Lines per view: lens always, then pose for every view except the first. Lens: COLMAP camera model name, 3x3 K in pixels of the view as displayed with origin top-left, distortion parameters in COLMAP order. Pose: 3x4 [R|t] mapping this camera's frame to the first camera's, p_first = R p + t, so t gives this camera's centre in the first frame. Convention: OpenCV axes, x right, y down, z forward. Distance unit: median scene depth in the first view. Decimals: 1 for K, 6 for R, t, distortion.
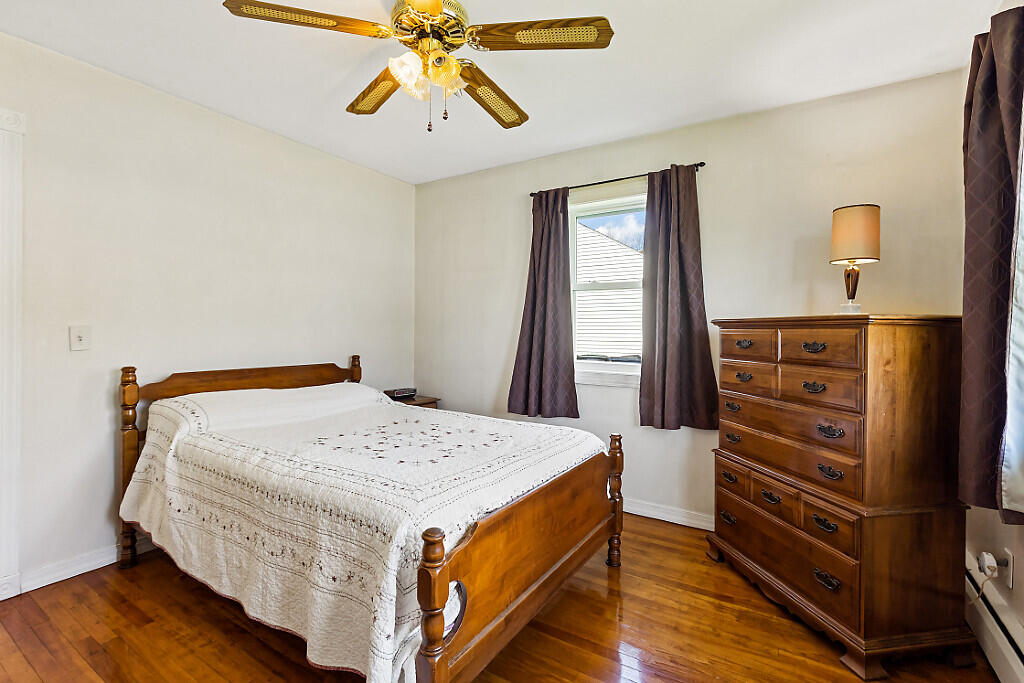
lens RADIAL K [[461.9, 0, 510.1], [0, 461.9, 337.0], [0, 0, 1]] dist [0.002065, -0.000022]
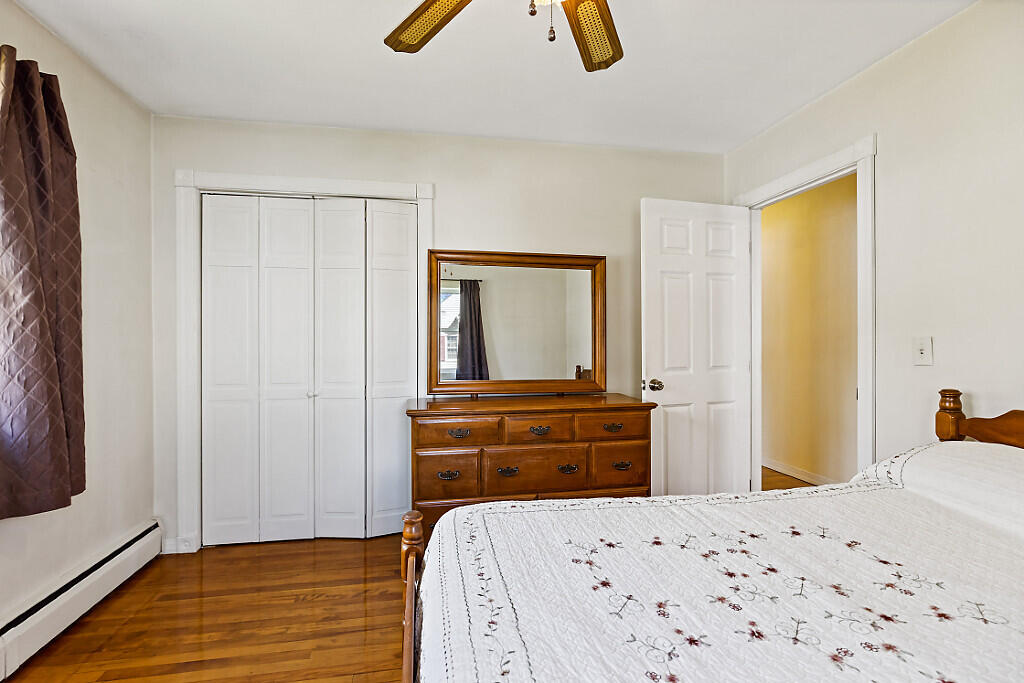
lens RADIAL K [[461.9, 0, 508.2], [0, 461.9, 335.3], [0, 0, 1]] dist [0.002065, -0.000022]
pose [[-0.729339, -0.003046, -0.684145, 0.302713], [-0.018308, 0.999719, 0.015067, -0.028427], [0.683907, 0.023514, -0.729190, 1.322894]]
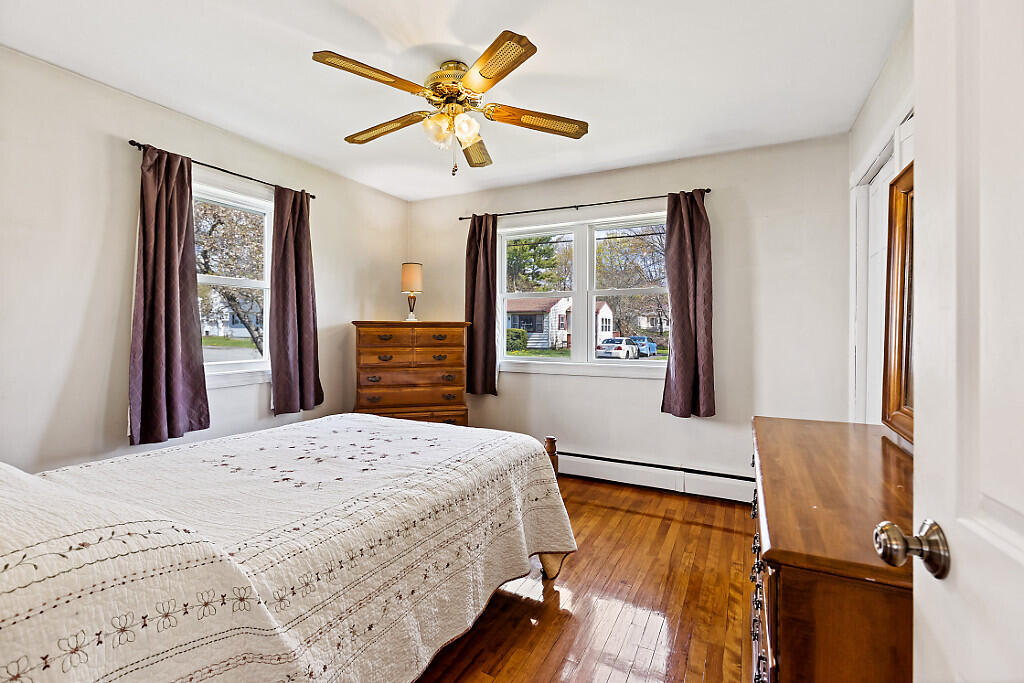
lens RADIAL K [[461.9, 0, 511.3], [0, 461.9, 335.1], [0, 0, 1]] dist [0.002065, -0.000022]
pose [[-0.096001, -0.019274, 0.995195, -1.343857], [0.015927, 0.999655, 0.020897, -0.023412], [-0.995254, 0.017856, -0.095661, 0.883593]]
